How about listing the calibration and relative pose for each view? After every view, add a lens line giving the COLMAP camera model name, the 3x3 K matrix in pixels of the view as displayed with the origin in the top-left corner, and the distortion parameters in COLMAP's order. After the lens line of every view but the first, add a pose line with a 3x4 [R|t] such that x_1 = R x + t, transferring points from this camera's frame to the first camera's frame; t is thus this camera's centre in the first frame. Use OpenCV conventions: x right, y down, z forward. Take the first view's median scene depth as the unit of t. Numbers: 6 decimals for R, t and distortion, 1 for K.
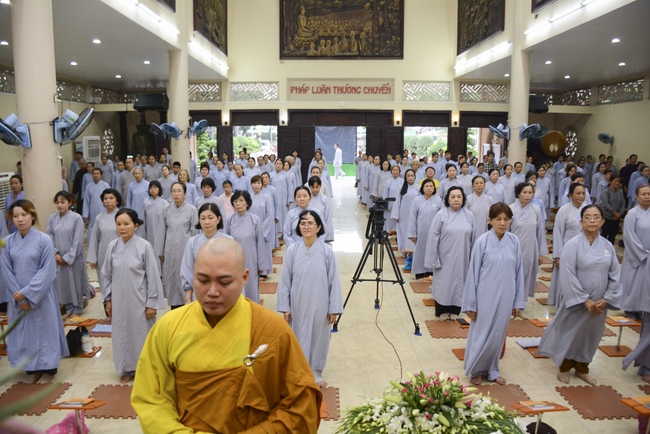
lens RADIAL K [[499.8, 0, 326.7], [0, 499.8, 207.6], [0, 0, 1]] dist [-0.116964, 0.080373]
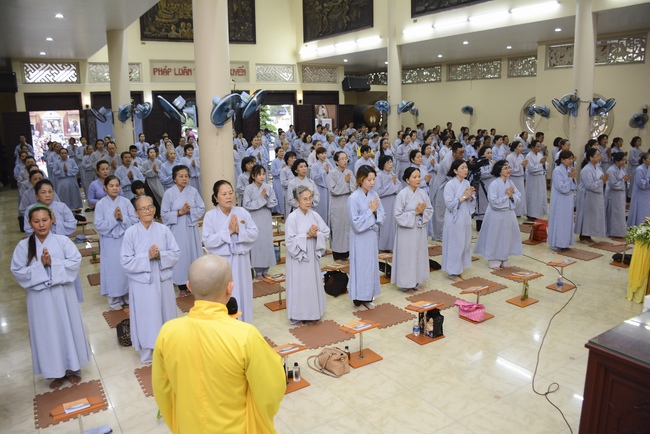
lens RADIAL K [[499.8, 0, 326.7], [0, 499.8, 207.6], [0, 0, 1]] dist [-0.116964, 0.080373]
pose [[0.848400, -0.121015, 0.515337, -0.323607], [0.100808, 0.992638, 0.067138, 0.003882], [-0.519668, -0.005010, 0.854354, -0.025167]]
